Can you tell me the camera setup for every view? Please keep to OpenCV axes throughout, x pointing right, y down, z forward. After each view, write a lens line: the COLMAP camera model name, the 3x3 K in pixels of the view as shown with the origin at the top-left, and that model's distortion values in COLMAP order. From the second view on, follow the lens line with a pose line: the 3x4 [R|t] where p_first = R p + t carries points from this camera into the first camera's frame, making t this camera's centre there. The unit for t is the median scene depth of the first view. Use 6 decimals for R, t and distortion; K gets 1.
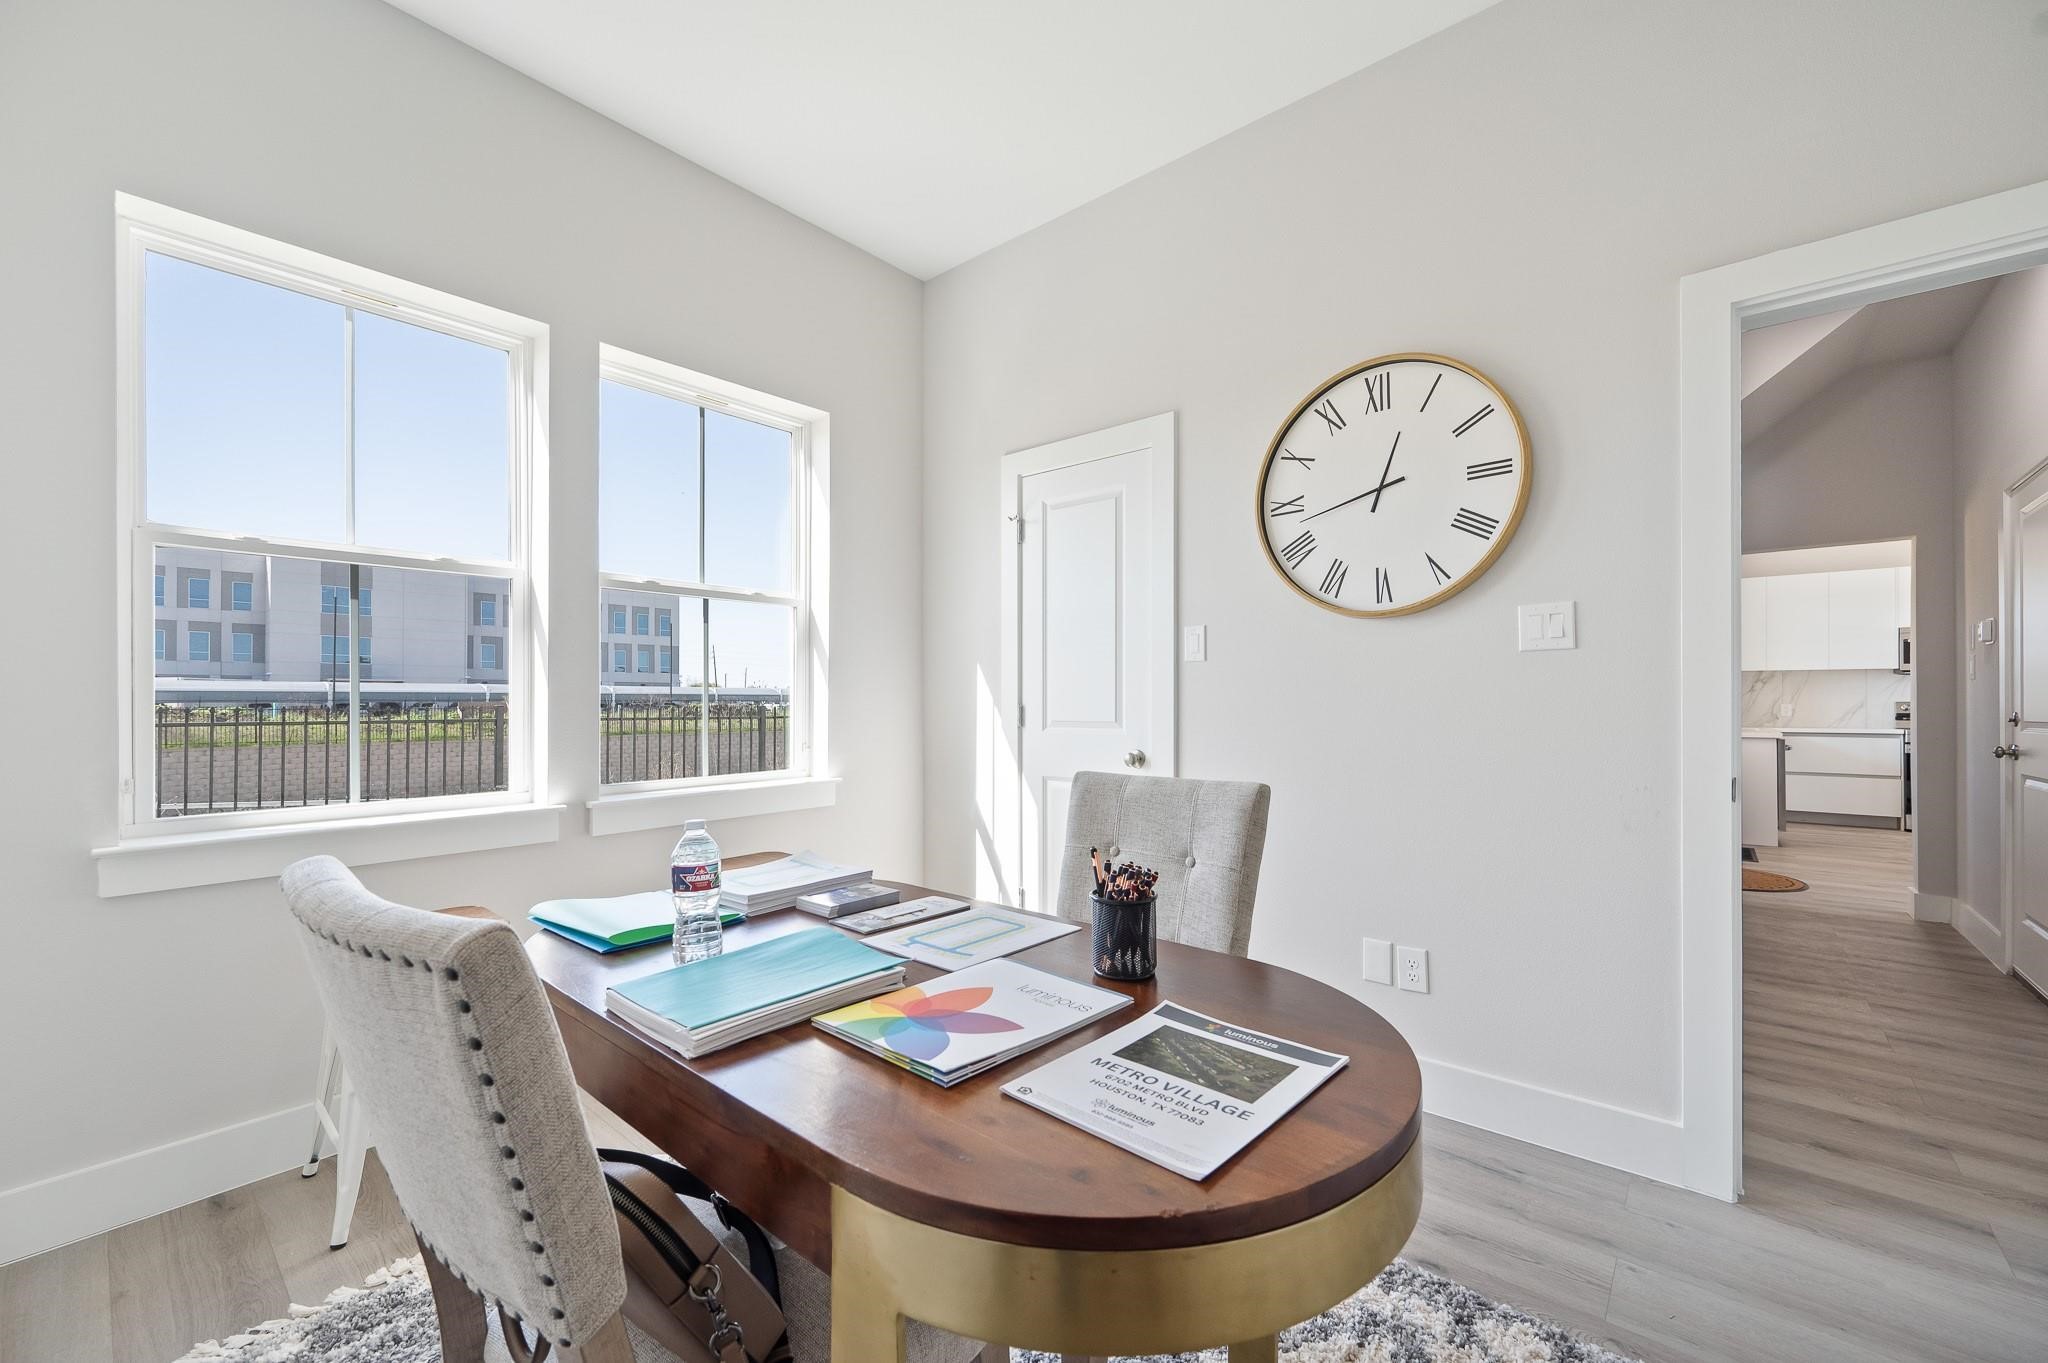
lens RADIAL K [[820.5, 0, 1014.6], [0, 820.5, 690.5], [0, 0, 1]] dist [-0.003935, -0.000446]
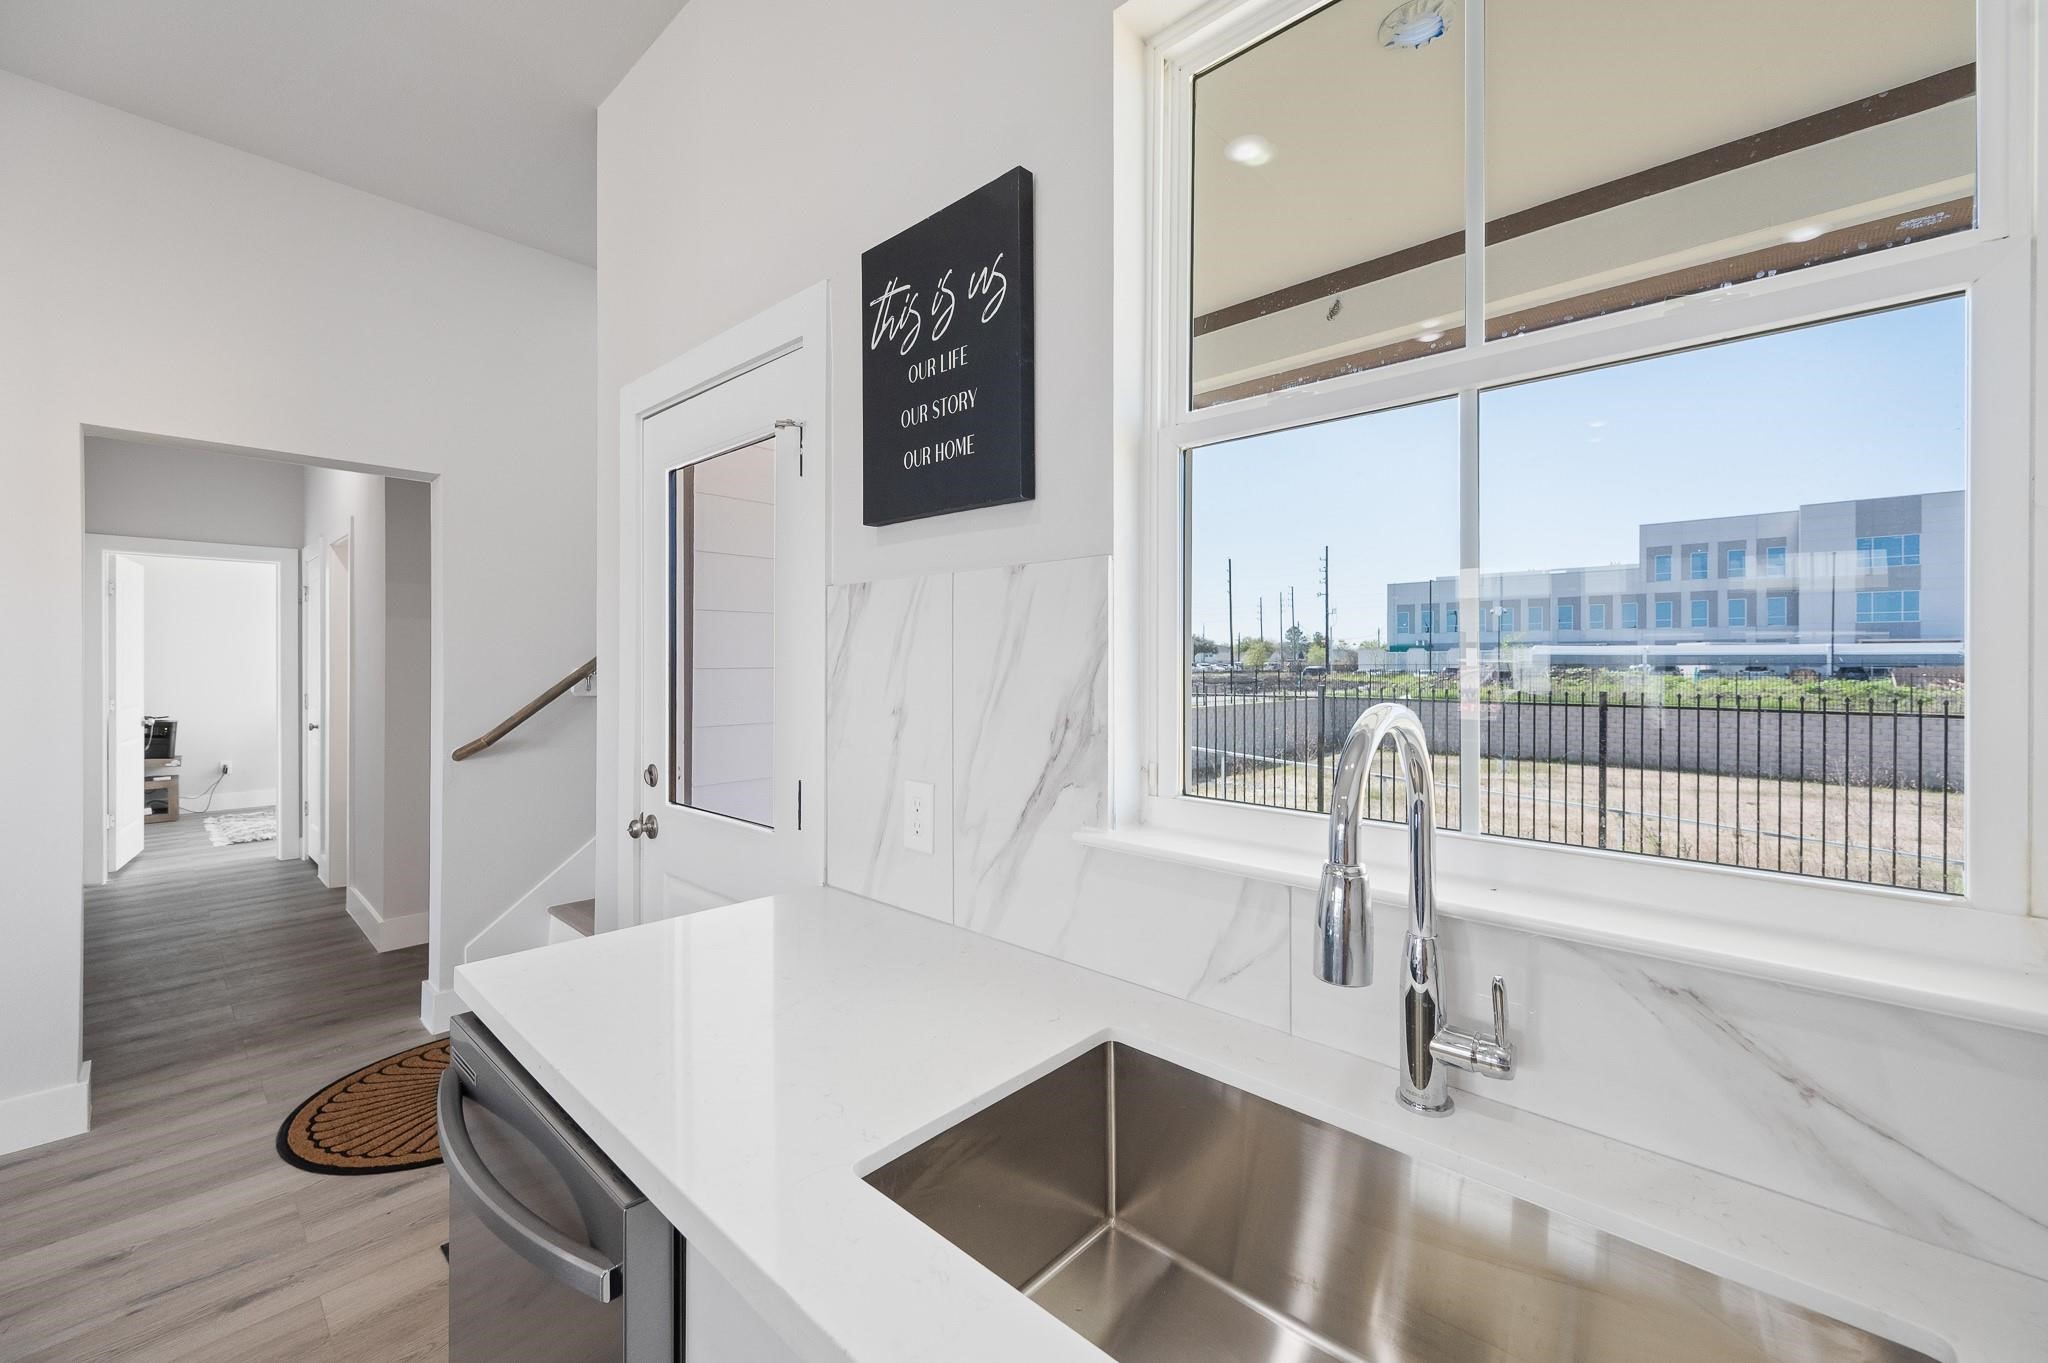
lens RADIAL K [[820.5, 0, 1020.1], [0, 820.5, 661.4], [0, 0, 1]] dist [-0.003935, -0.000446]
pose [[-0.025009, 0.004284, -0.999678, 0.144329], [0.006292, 0.999972, 0.004128, -0.001313], [0.999667, -0.006187, -0.025035, 0.146727]]
